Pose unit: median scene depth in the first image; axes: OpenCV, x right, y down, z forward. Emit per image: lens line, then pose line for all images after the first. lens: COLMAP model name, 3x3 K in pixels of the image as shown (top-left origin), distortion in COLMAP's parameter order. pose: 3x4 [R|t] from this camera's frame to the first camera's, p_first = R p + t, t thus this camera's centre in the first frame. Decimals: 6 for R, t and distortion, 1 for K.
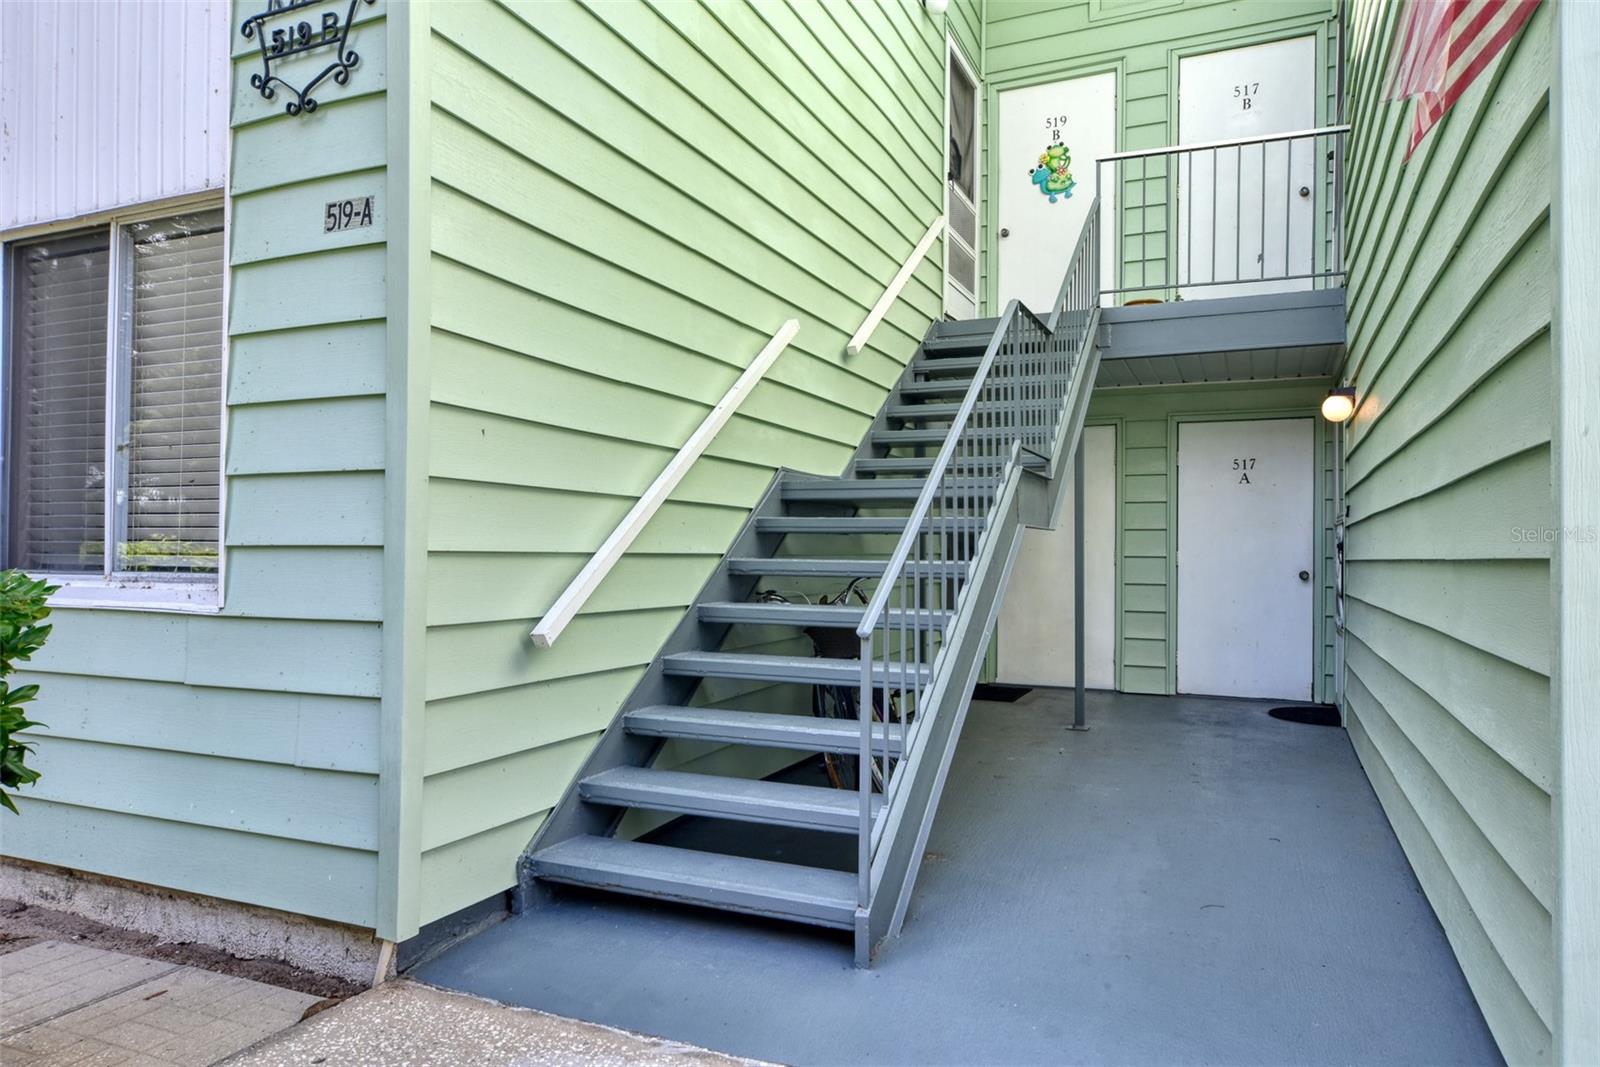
lens RADIAL K [[1062.7, 0, 797.6], [0, 1062.7, 539.3], [0, 0, 1]] dist [-0.005193, -0.000969]
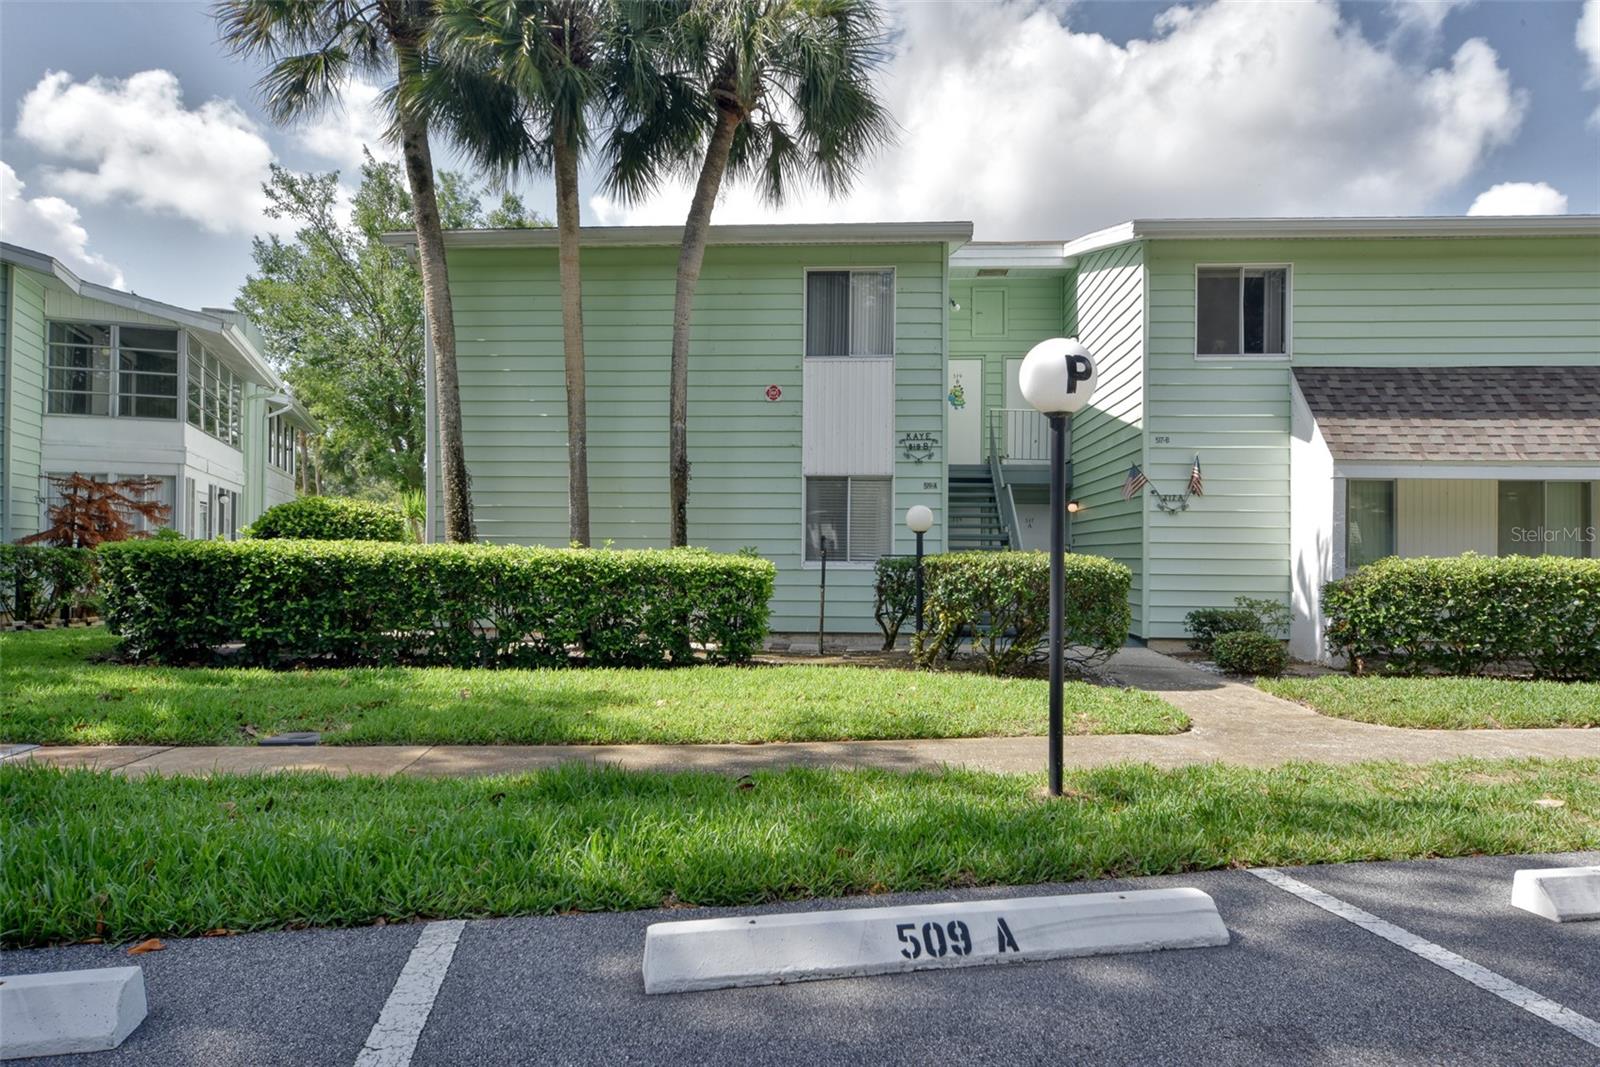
lens RADIAL K [[1062.7, 0, 802.6], [0, 1062.7, 538.5], [0, 0, 1]] dist [-0.005193, -0.000969]
pose [[0.941511, 0.009137, 0.336858, -2.527830], [-0.010723, 0.999938, 0.002848, -0.069636], [-0.336811, -0.006294, 0.941551, -3.280536]]
